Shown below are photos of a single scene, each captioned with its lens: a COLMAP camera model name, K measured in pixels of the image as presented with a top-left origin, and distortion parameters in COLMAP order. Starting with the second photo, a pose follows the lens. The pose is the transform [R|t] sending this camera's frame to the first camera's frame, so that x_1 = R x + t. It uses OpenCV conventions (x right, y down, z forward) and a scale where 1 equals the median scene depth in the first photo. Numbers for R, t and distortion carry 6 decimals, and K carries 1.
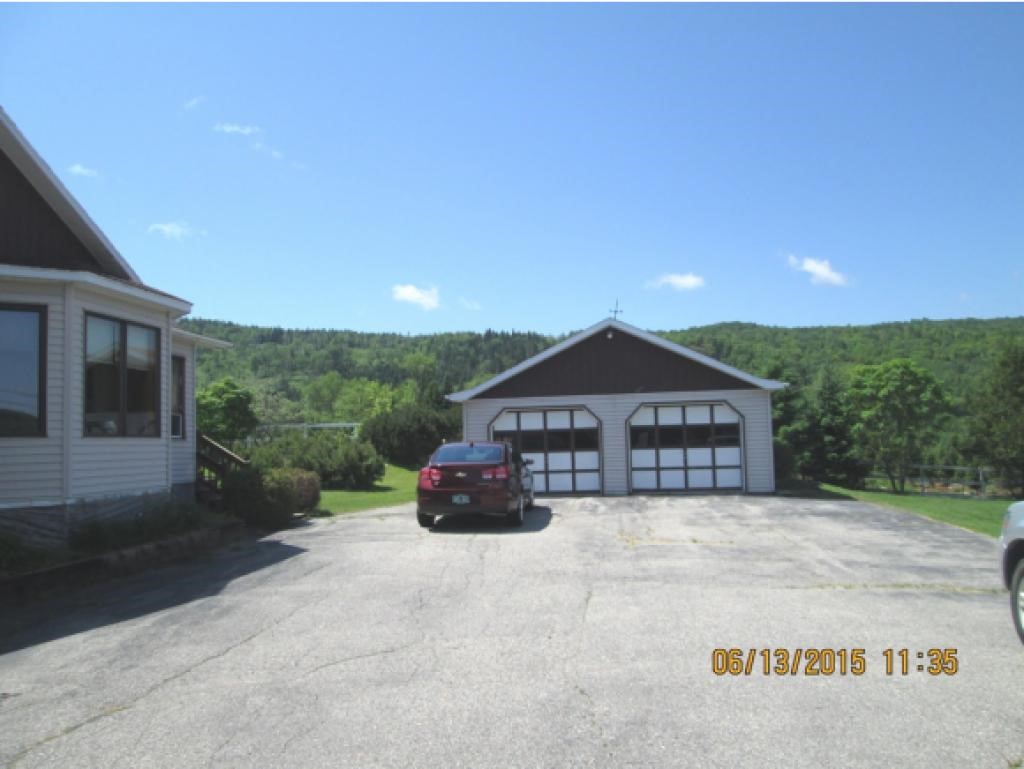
lens RADIAL K [[861.4, 0, 505.7], [0, 861.4, 384.8], [0, 0, 1]] dist [-0.040486, 0.024036]
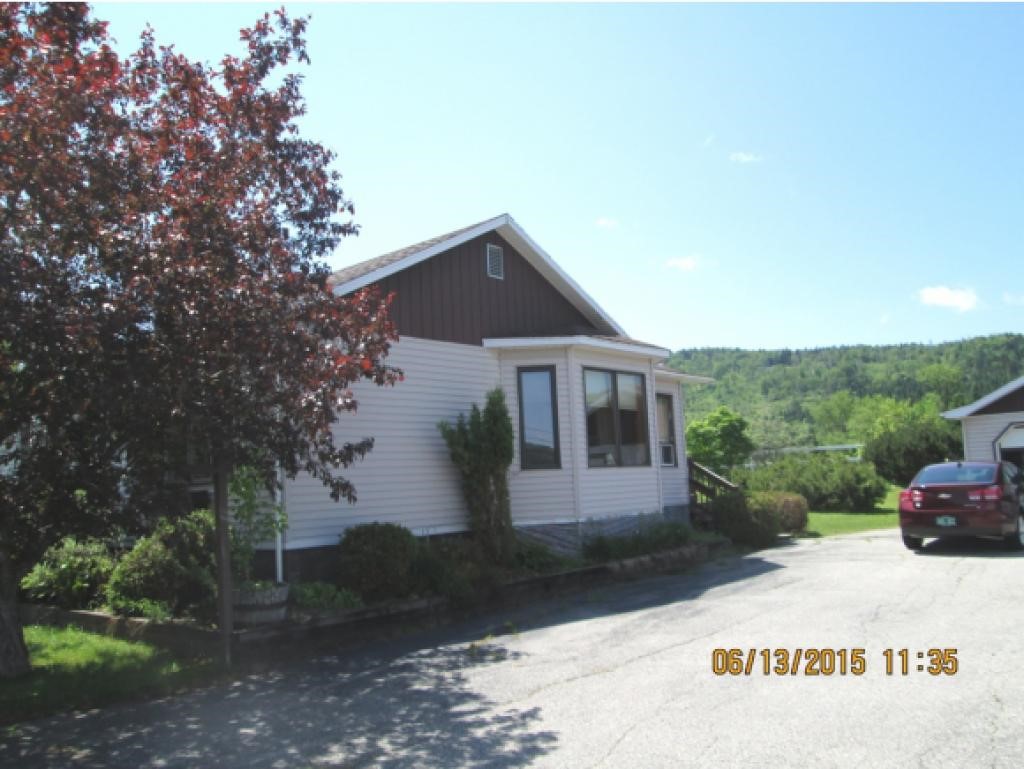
lens RADIAL K [[861.4, 0, 505.7], [0, 861.4, 384.8], [0, 0, 1]] dist [-0.040486, 0.024036]
pose [[0.834702, -0.074118, -0.545691, 0.036971], [0.059111, 0.997235, -0.045031, -0.003705], [0.547520, 0.005331, 0.836776, -0.043059]]
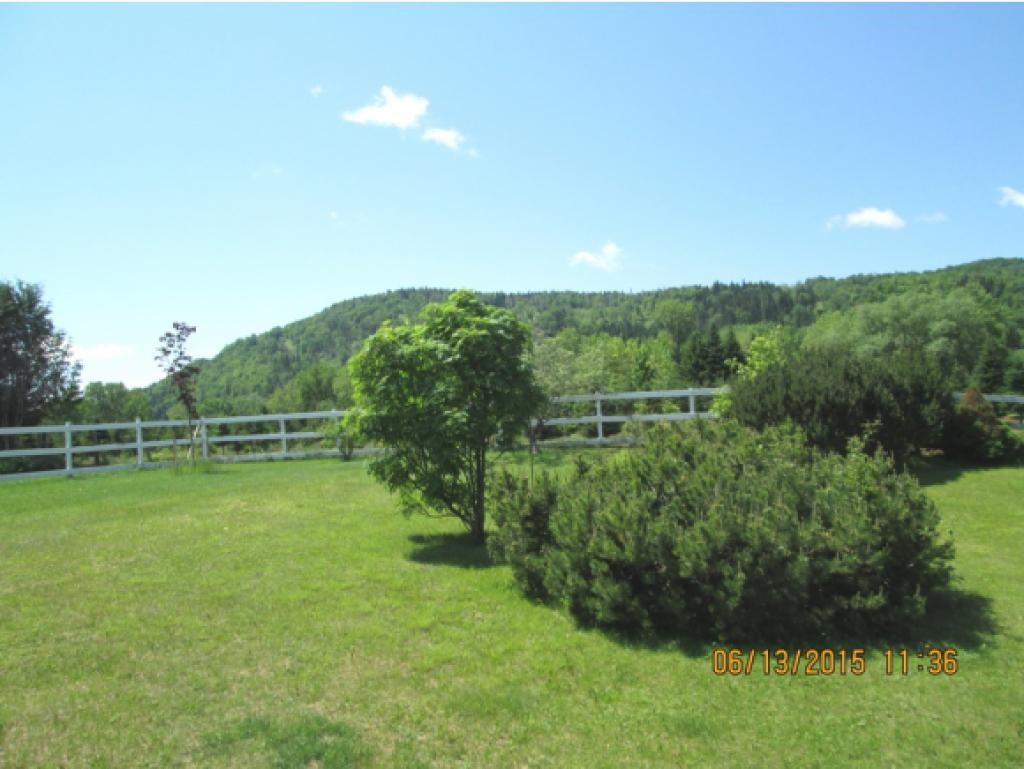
lens RADIAL K [[861.4, 0, 505.7], [0, 861.4, 384.8], [0, 0, 1]] dist [-0.040486, 0.024036]
pose [[0.966940, -0.029448, -0.253297, -0.207362], [0.041186, 0.998303, 0.041166, 0.020374], [0.251655, -0.050238, 0.966512, 0.622851]]
